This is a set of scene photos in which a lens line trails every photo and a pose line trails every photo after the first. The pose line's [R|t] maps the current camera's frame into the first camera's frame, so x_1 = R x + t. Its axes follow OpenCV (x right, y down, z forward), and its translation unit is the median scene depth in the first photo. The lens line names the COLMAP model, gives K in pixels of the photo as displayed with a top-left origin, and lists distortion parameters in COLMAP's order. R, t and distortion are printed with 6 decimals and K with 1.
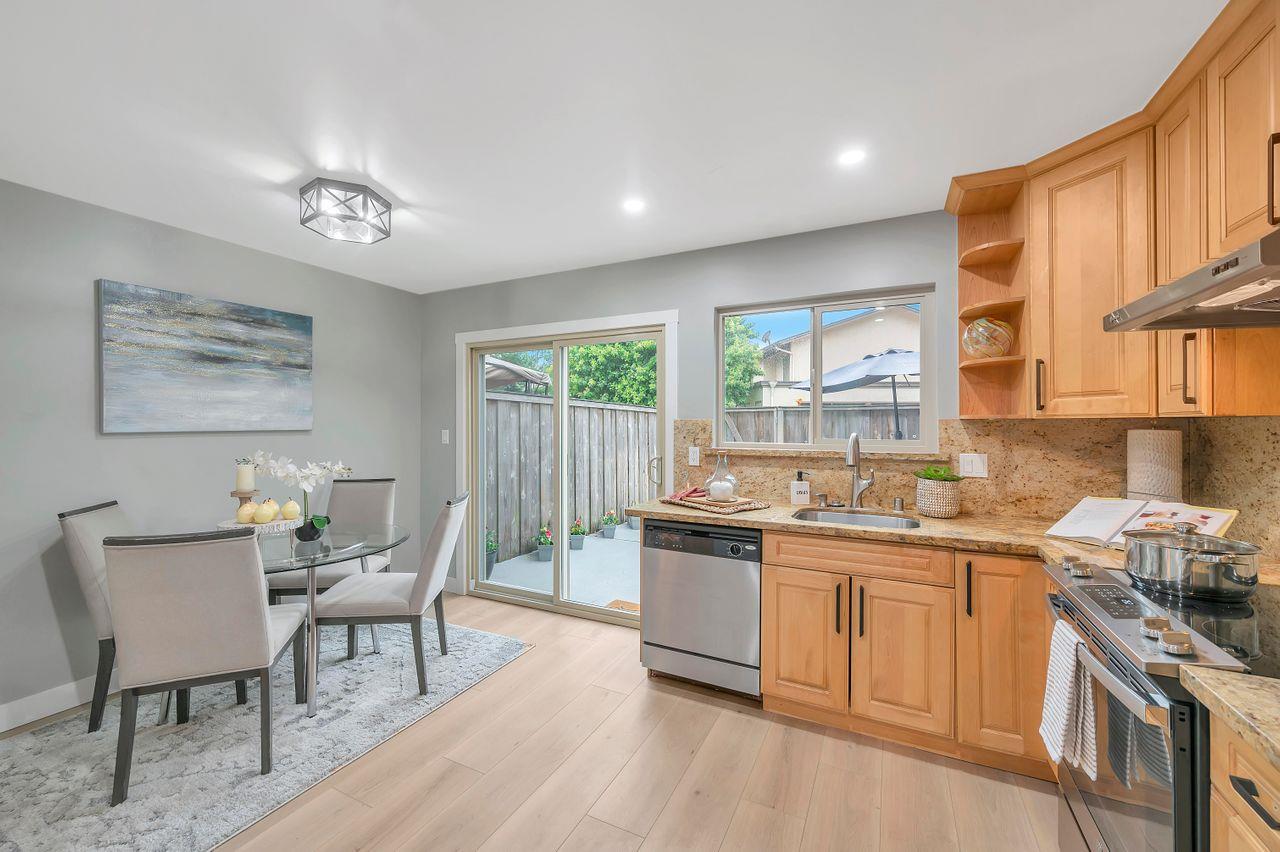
lens RADIAL K [[504.2, 0, 639.8], [0, 504.2, 424.3], [0, 0, 1]] dist [-0.003382, -0.000186]
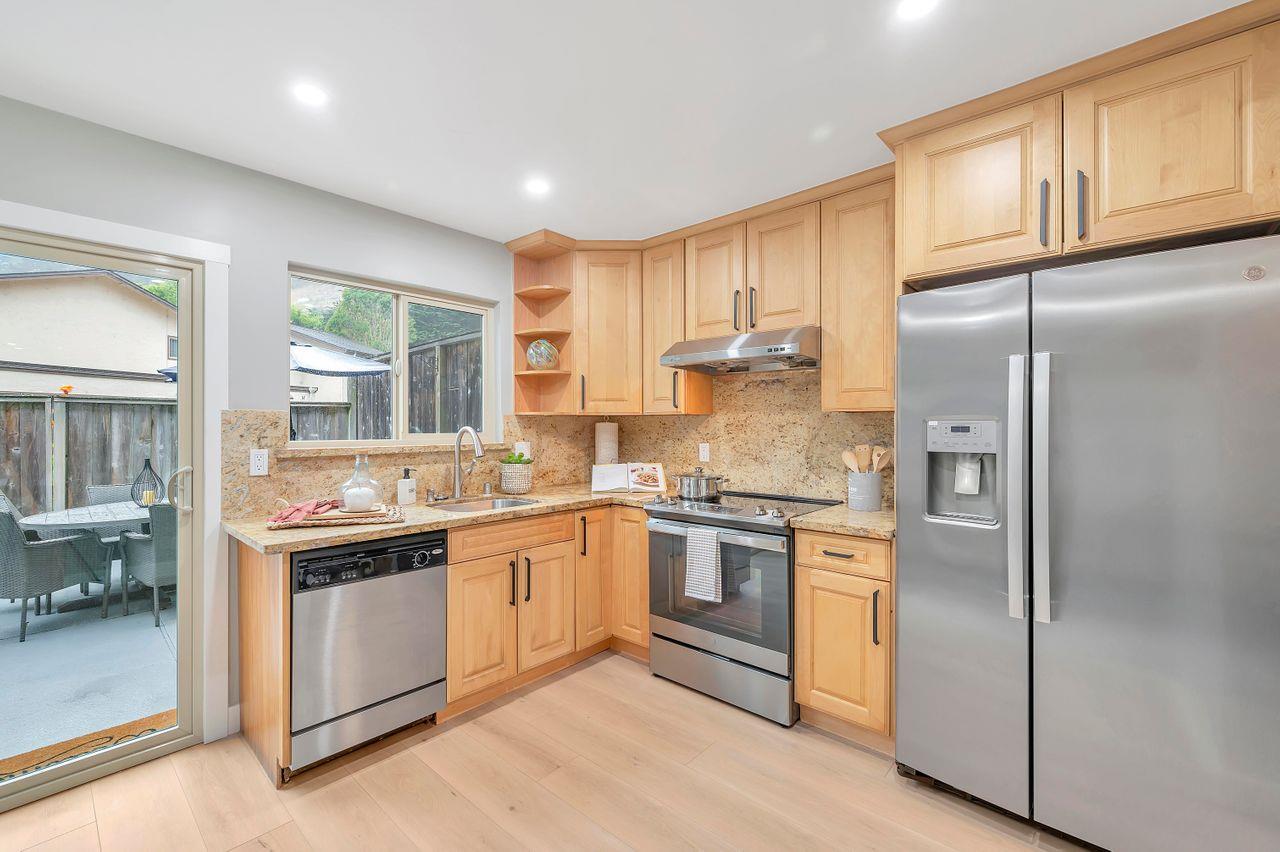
lens RADIAL K [[534.0, 0, 594.0], [0, 534.0, 425.2], [0, 0, 1]] dist [-0.007593, 0.000184]
pose [[0.301409, -0.001169, 0.953494, -0.639593], [0.002693, 0.999996, 0.000375, 0.016759], [-0.953491, 0.002454, 0.301411, 0.453817]]
